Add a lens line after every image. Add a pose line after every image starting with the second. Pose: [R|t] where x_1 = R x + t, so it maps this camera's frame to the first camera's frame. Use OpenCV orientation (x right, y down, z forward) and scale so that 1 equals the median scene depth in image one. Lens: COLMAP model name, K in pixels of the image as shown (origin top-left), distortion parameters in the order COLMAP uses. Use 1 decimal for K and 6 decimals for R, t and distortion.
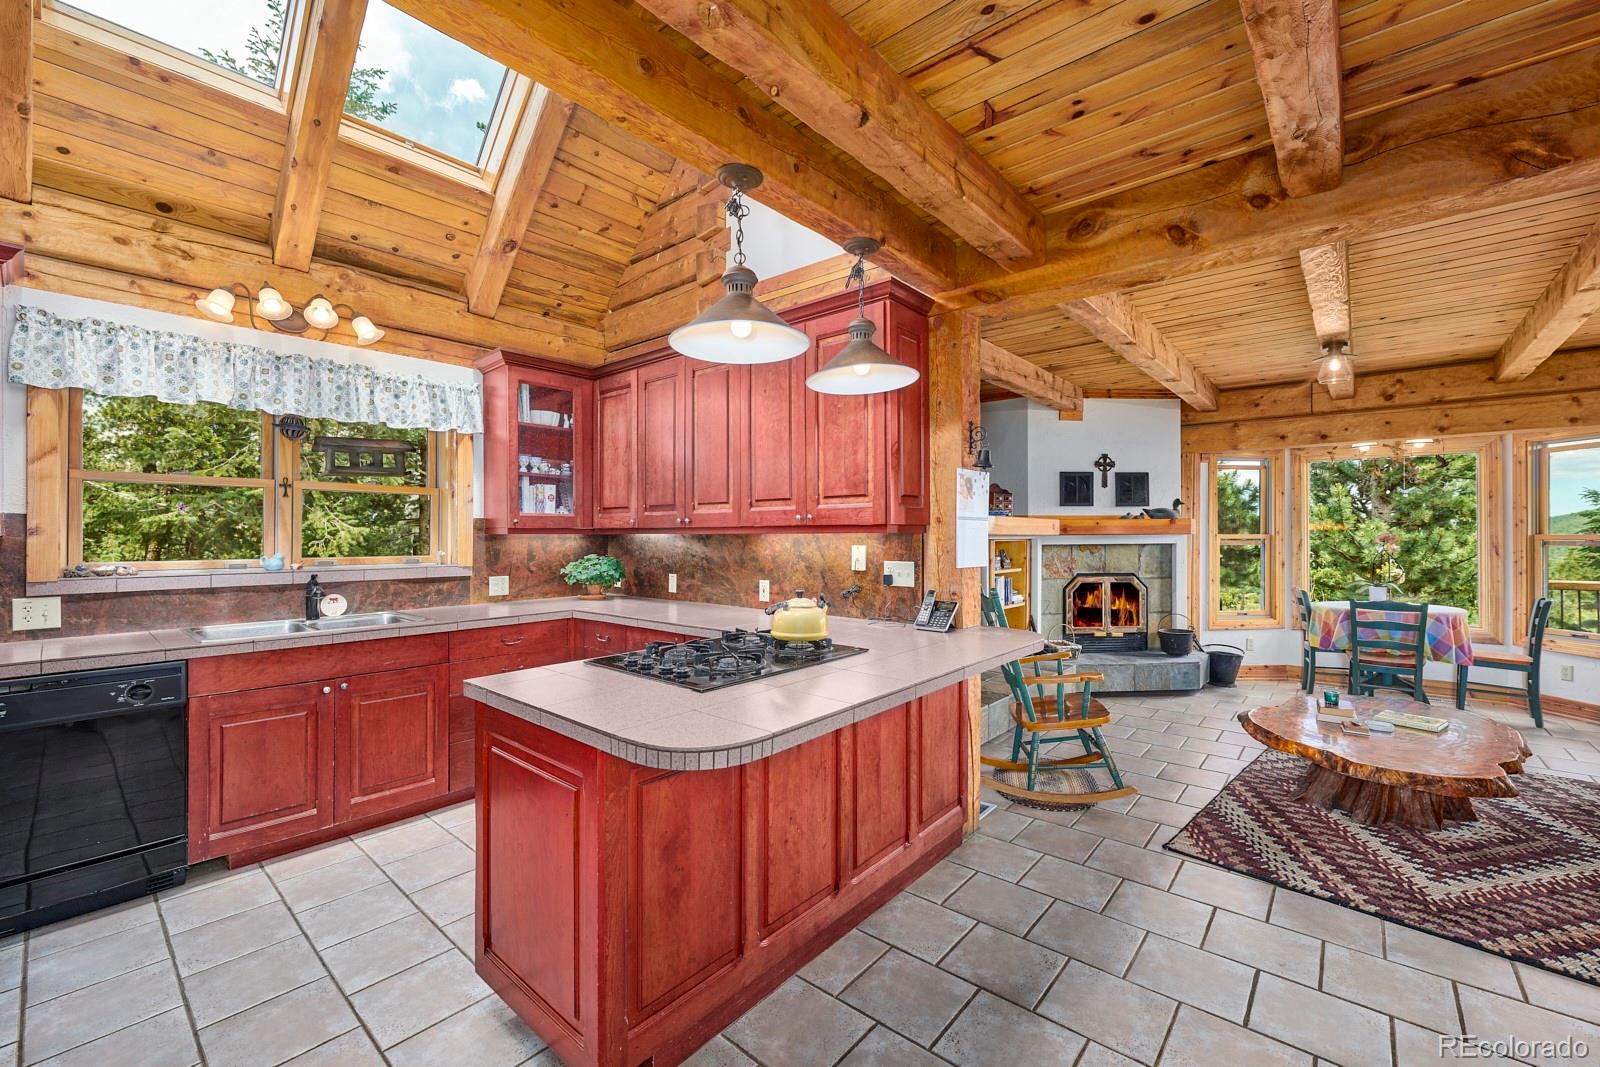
lens RADIAL K [[690.7, 0, 778.6], [0, 690.7, 529.4], [0, 0, 1]] dist [-0.002233, -0.001052]
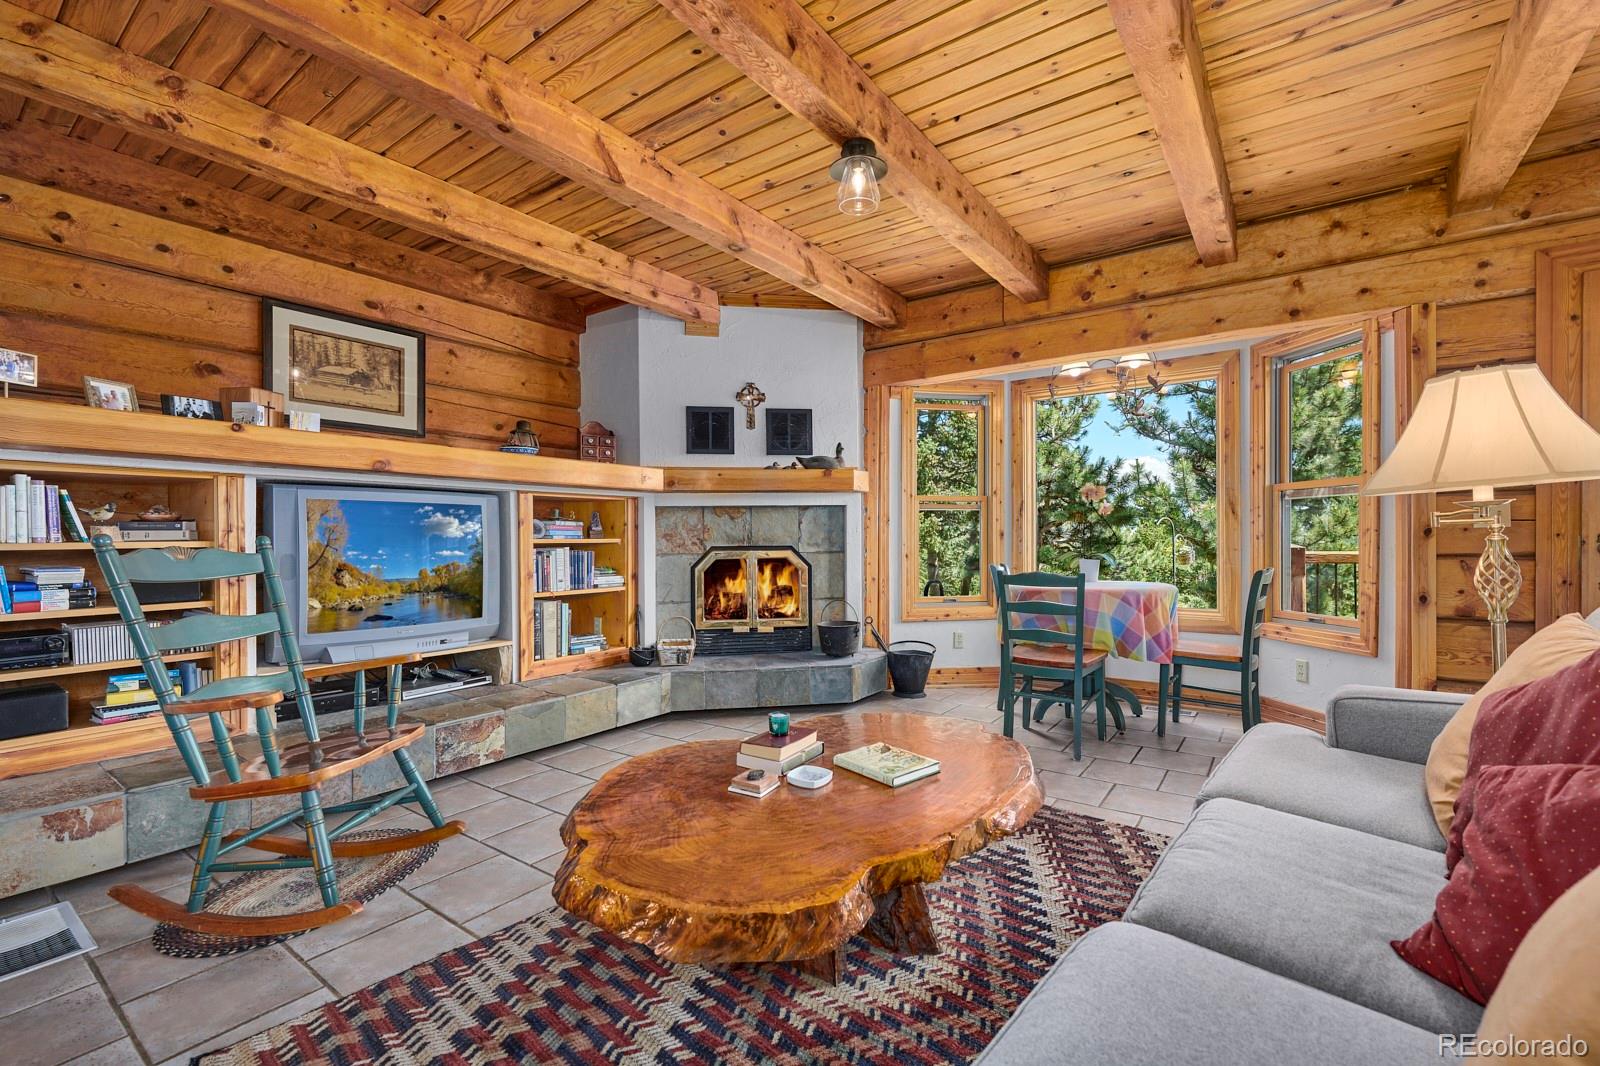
lens RADIAL K [[690.7, 0, 828.9], [0, 690.7, 544.9], [0, 0, 1]] dist [-0.002233, -0.001052]
pose [[0.996975, -0.004588, 0.077588, 0.517888], [0.003955, 0.999958, 0.008321, 0.058458], [-0.077623, -0.007989, 0.996951, 0.274491]]
